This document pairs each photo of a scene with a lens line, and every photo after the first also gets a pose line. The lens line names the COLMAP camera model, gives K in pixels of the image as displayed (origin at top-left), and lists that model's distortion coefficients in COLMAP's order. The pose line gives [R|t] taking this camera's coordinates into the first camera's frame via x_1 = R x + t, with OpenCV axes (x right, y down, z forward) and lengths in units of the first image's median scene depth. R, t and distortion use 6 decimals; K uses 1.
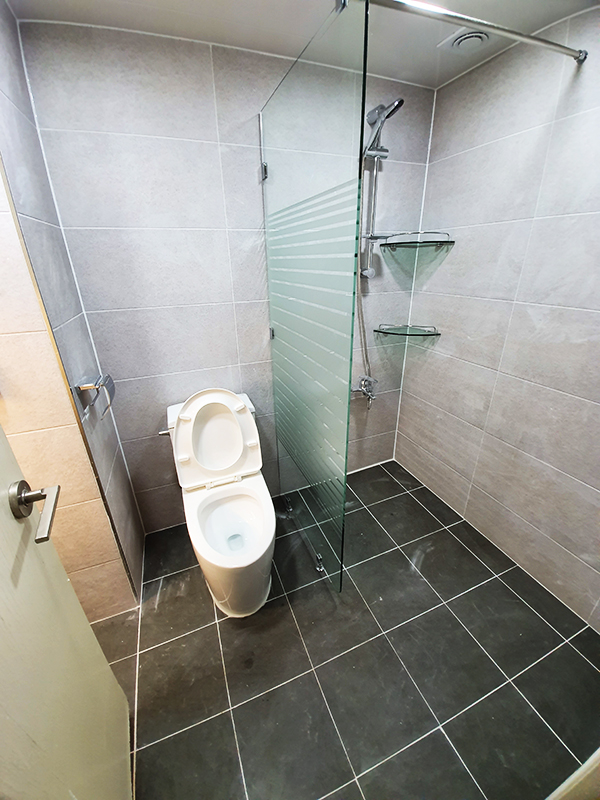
lens RADIAL K [[315.6, 0, 296.5], [0, 315.6, 394.4], [0, 0, 1]] dist [0.008966, -0.015326]
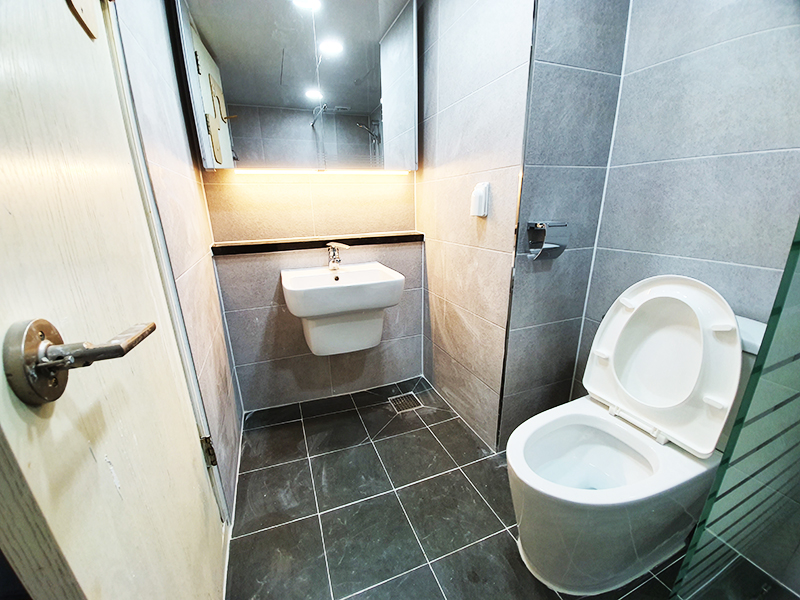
lens RADIAL K [[315.6, 0, 394.4], [0, 315.6, 307.3], [0, 0, 1]] dist [0.008966, -0.015326]
pose [[-0.000921, 0.325140, -0.945665, 0.344515], [-0.368723, 0.878923, 0.302552, 0.057067], [0.929539, 0.348967, 0.119078, 0.408774]]
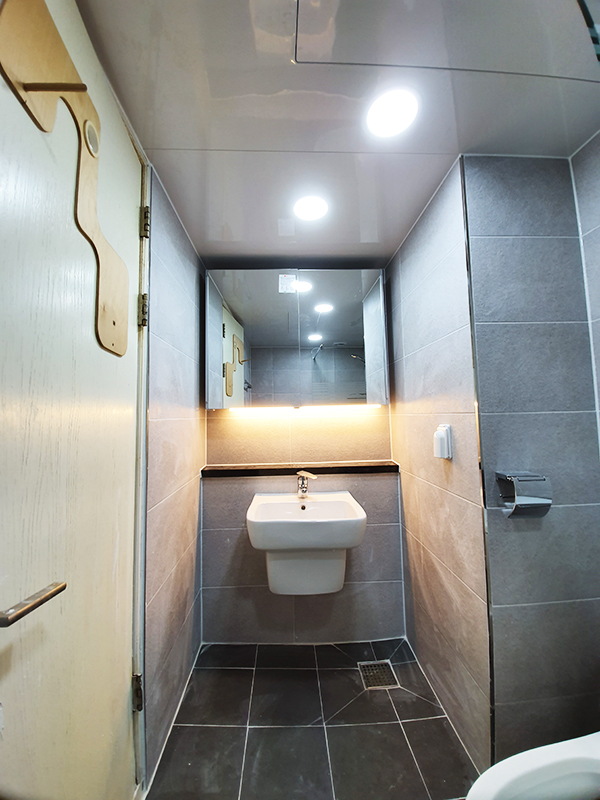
lens RADIAL K [[315.6, 0, 296.5], [0, 315.6, 394.4], [0, 0, 1]] dist [0.008966, -0.015326]
pose [[-0.326978, -0.036950, -0.944309, 0.342841], [-0.344549, 0.935117, 0.082713, -0.091349], [0.879984, 0.352406, -0.318494, 0.520080]]
